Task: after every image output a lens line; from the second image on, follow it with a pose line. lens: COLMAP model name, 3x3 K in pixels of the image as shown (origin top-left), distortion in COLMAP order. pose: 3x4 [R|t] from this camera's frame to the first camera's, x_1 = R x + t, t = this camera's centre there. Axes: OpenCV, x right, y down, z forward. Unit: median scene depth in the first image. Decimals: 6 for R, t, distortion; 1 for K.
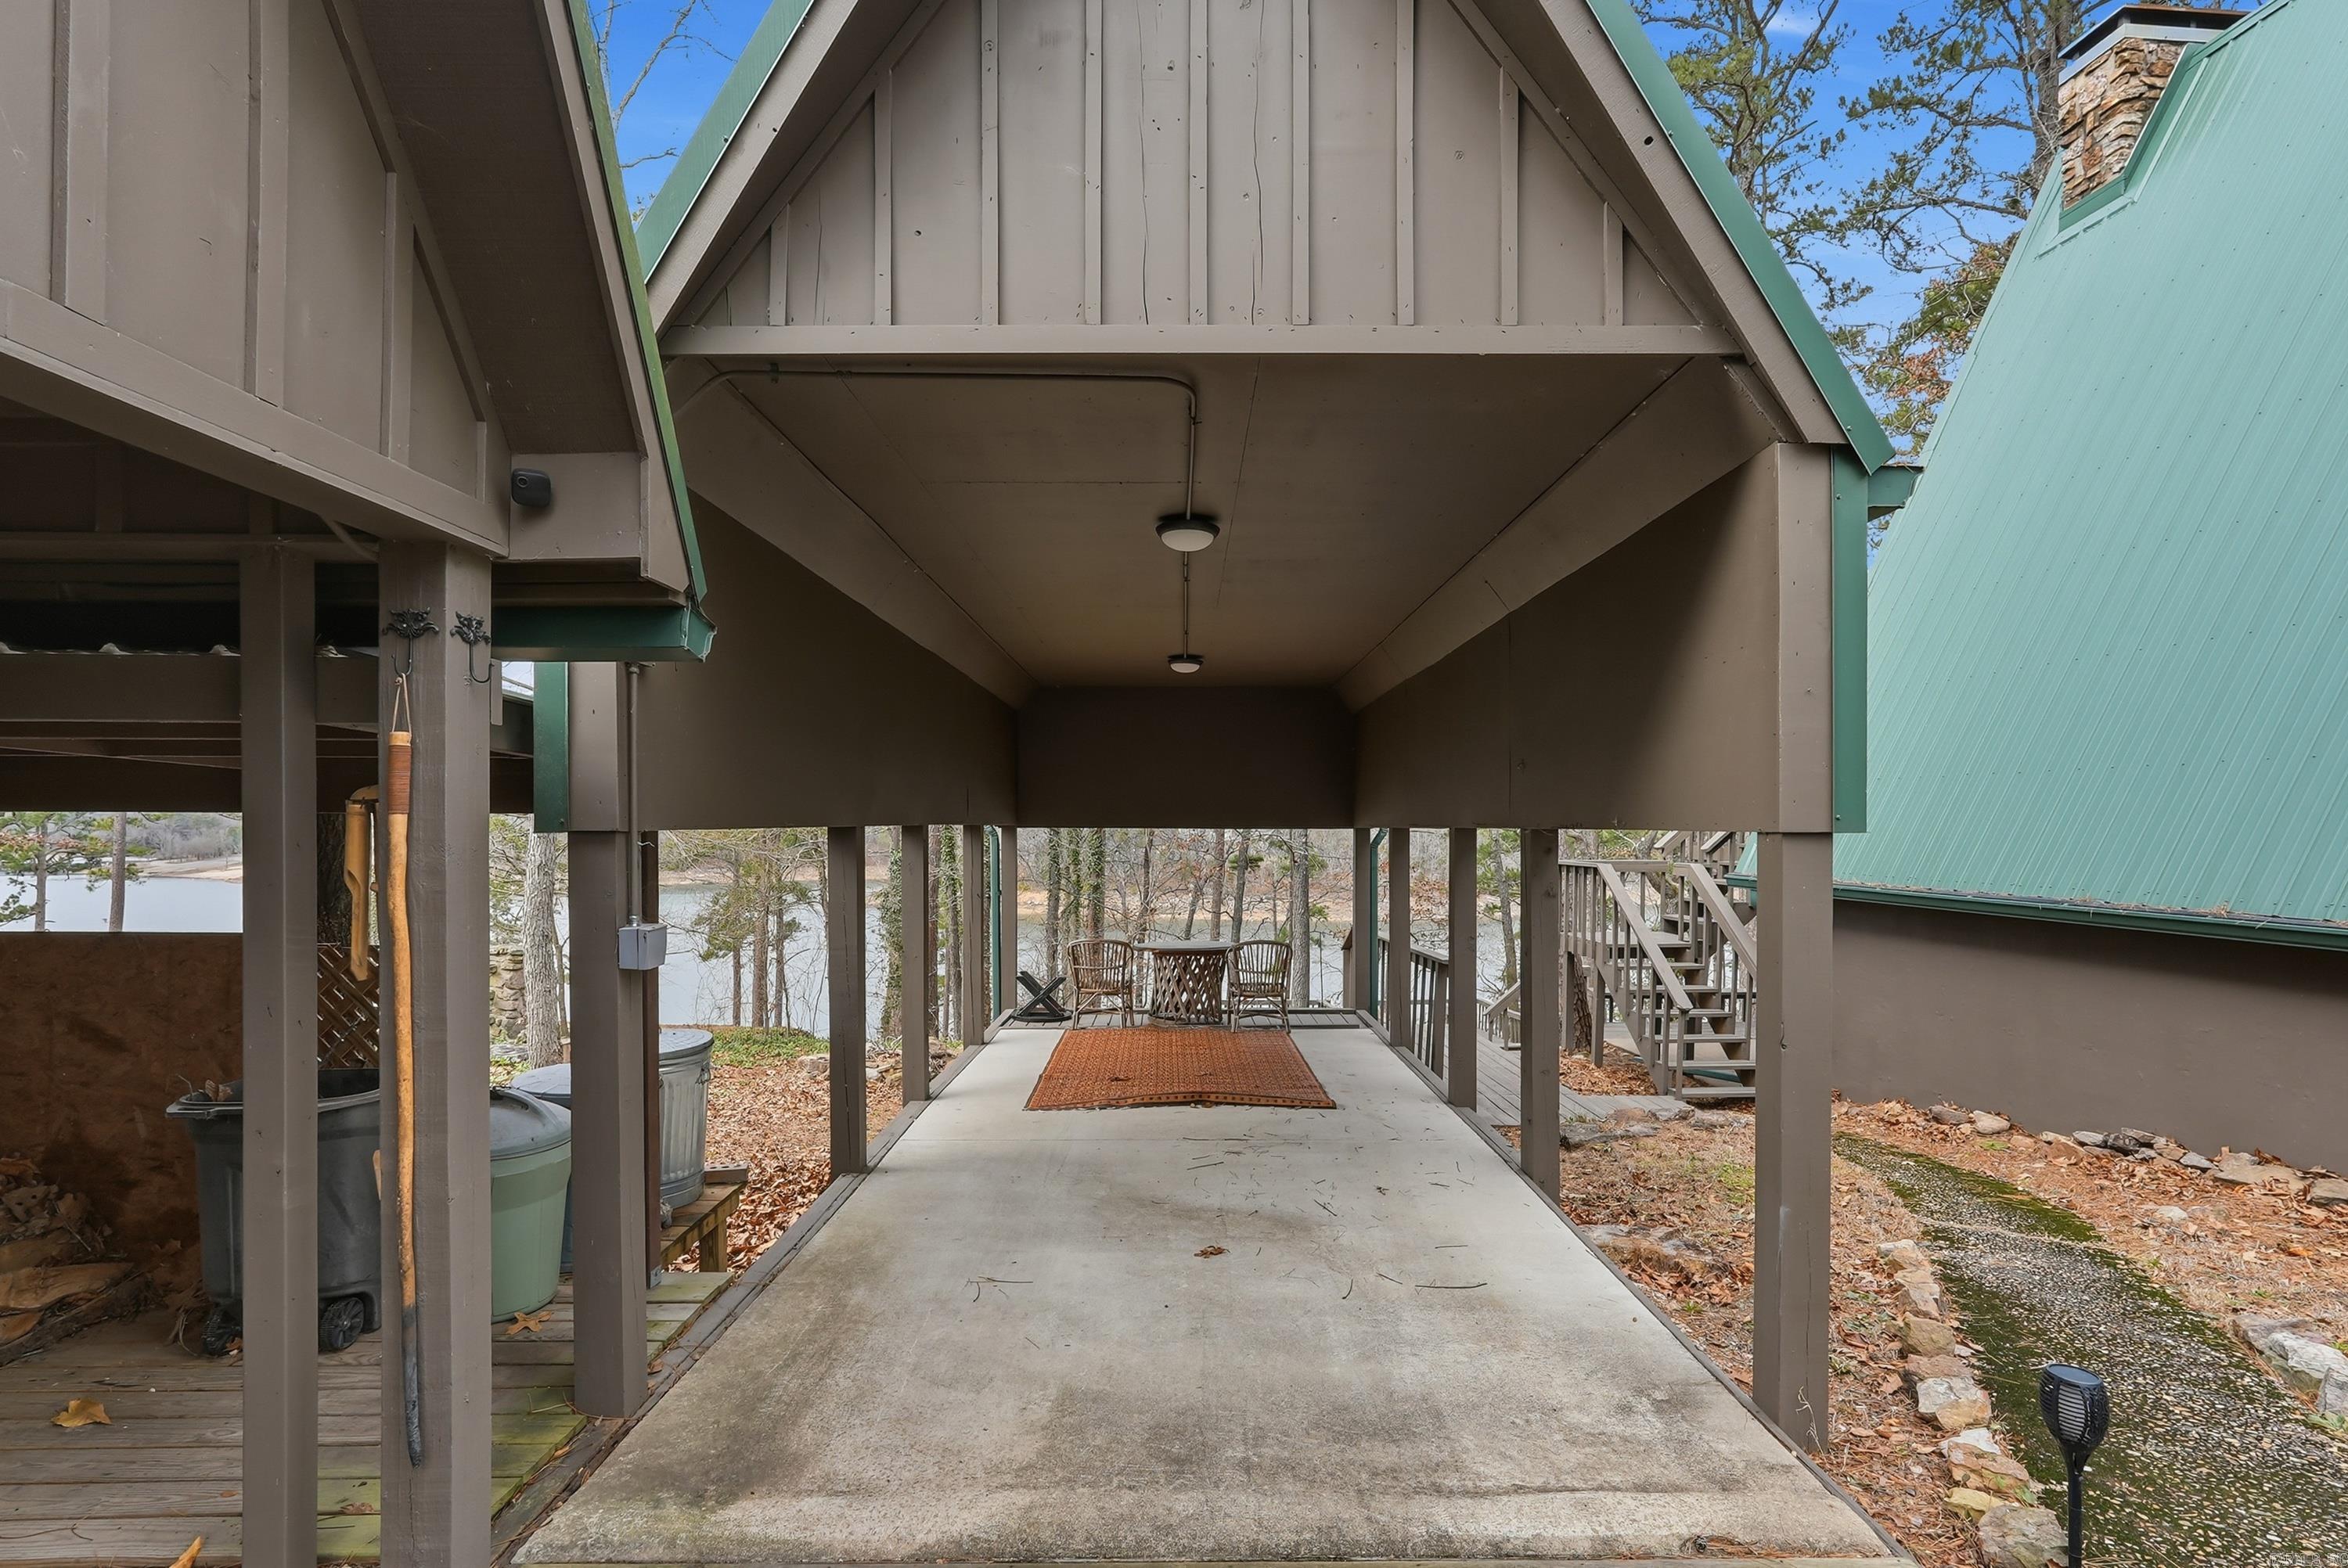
lens RADIAL K [[1110.0, 0, 1168.0], [0, 1110.0, 833.2], [0, 0, 1]] dist [-0.001204, 0.000013]
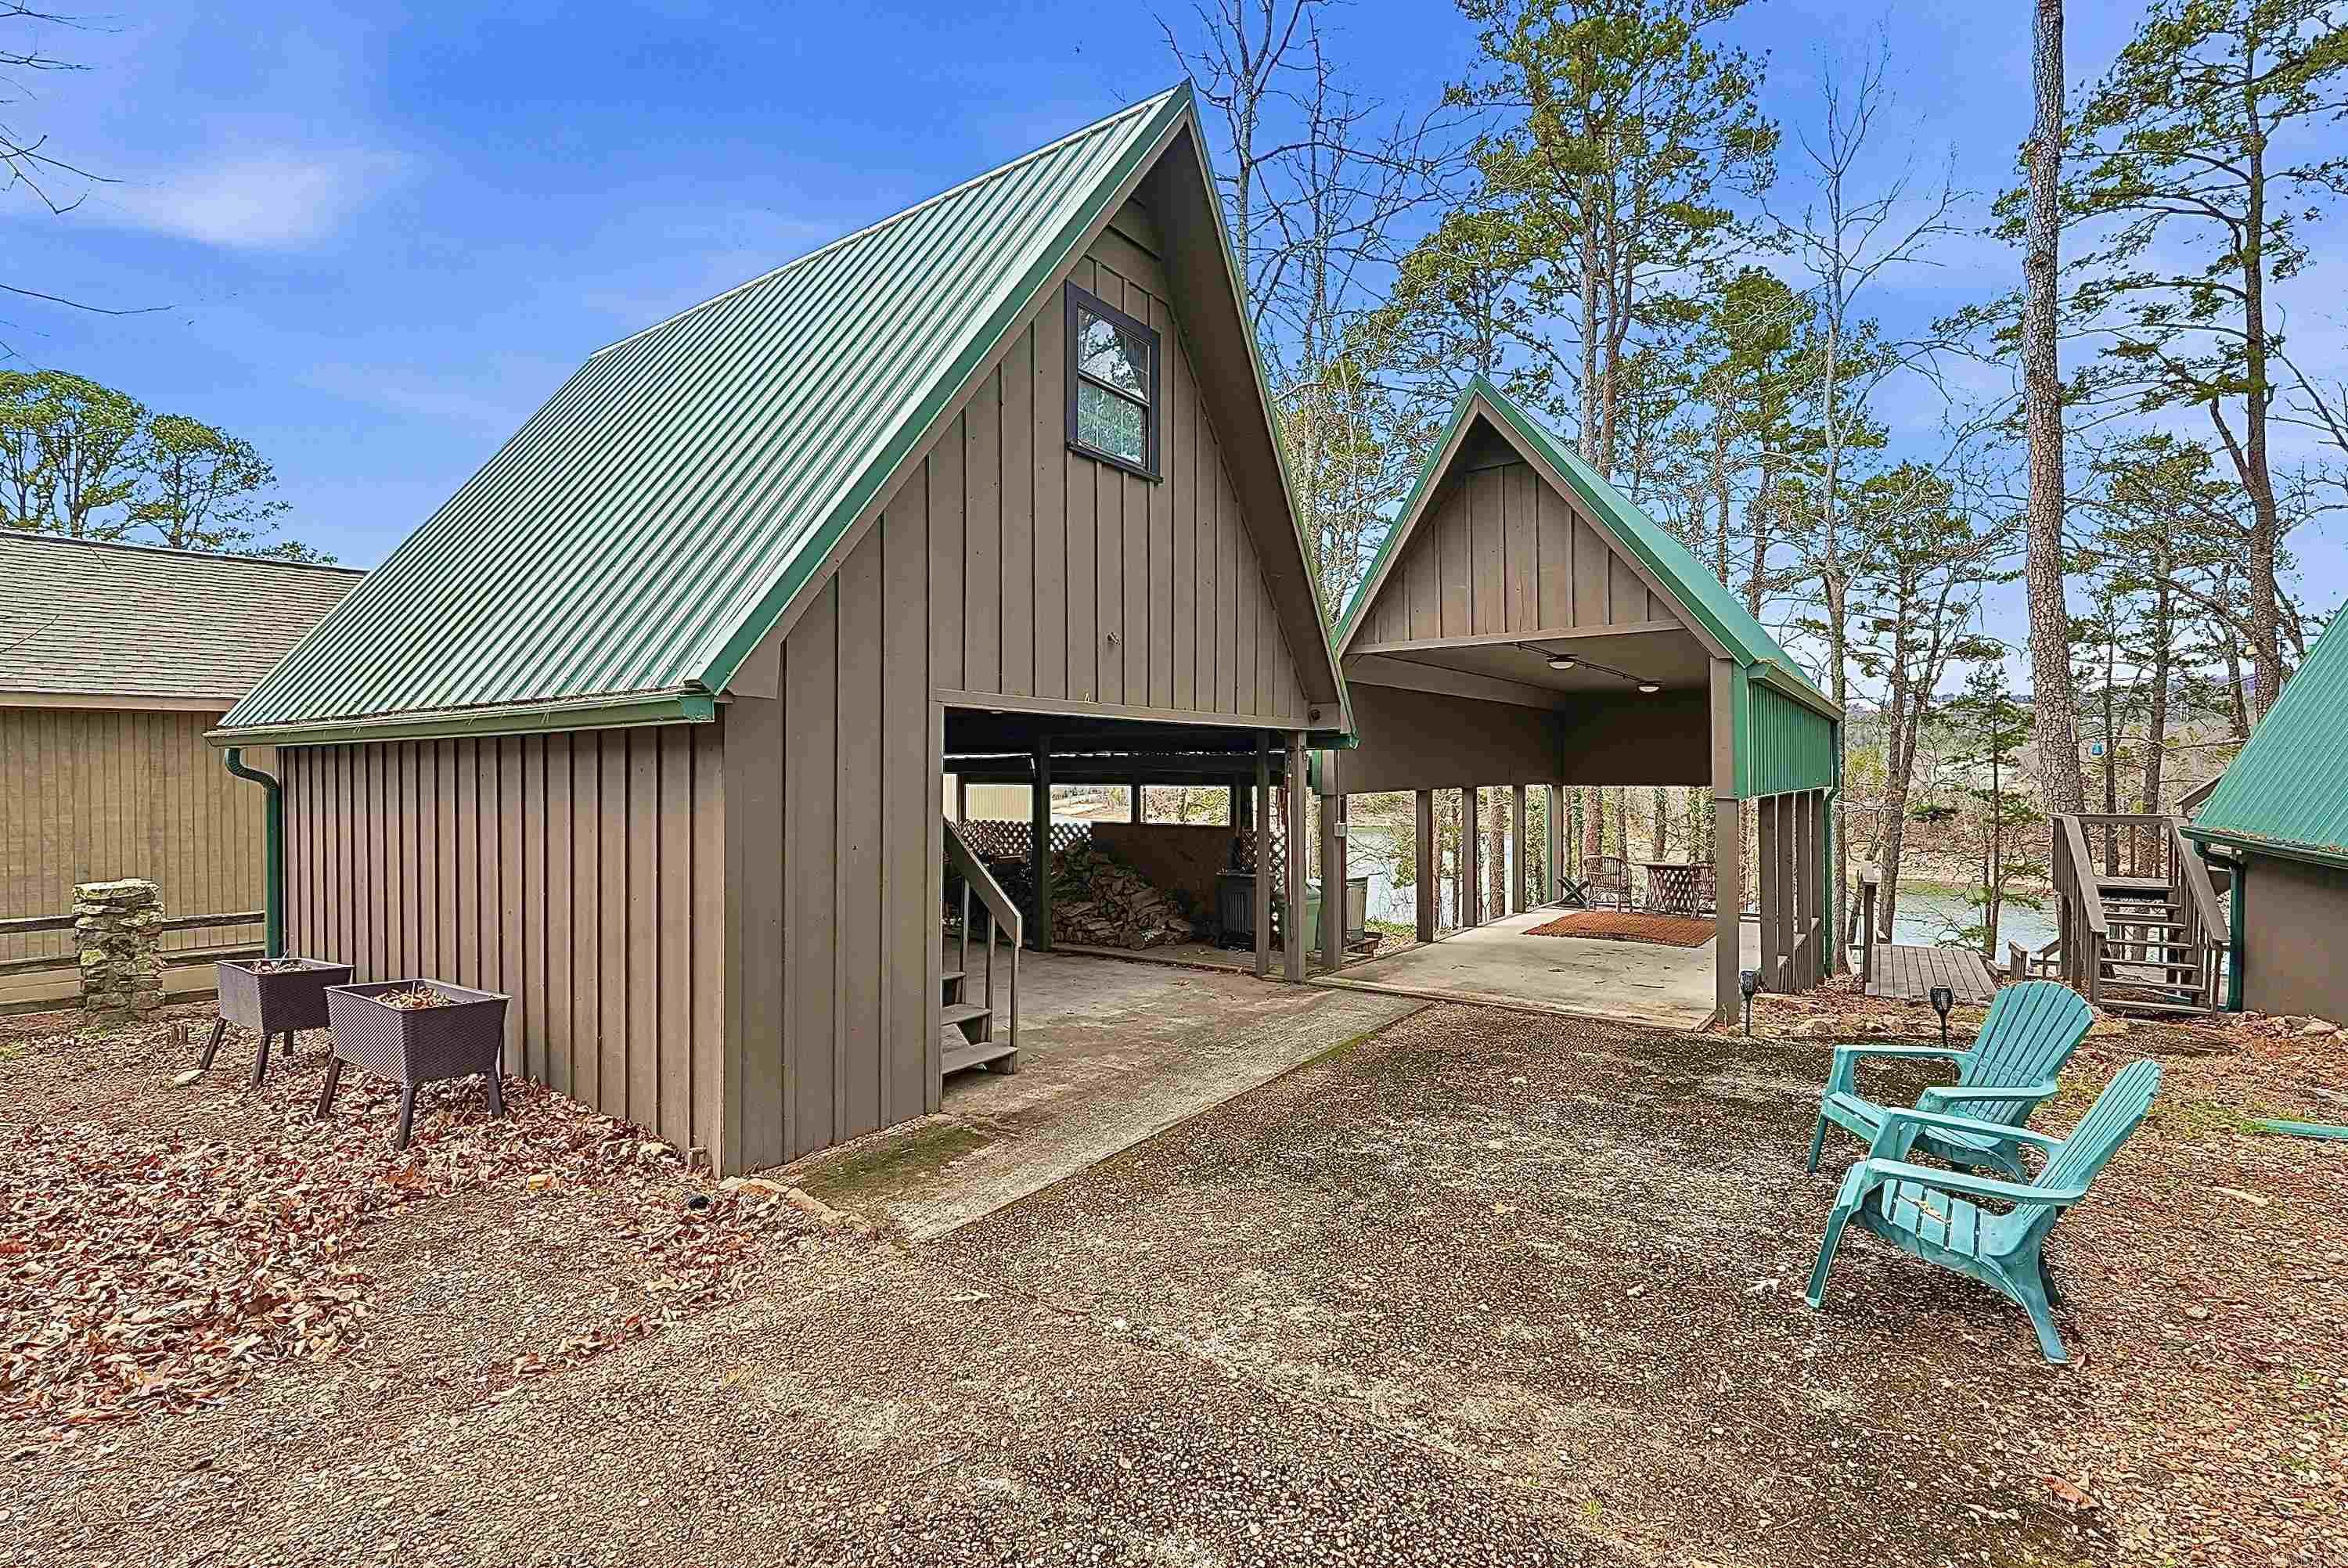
lens RADIAL K [[1057.4, 0, 1168.2], [0, 1057.4, 775.1], [0, 0, 1]] dist [-0.012114, 0.006422]
pose [[0.819906, 0.000742, -0.572498, 0.733750], [-0.001514, 0.999998, -0.000871, -0.049132], [0.572496, 0.001581, 0.819906, -1.517699]]
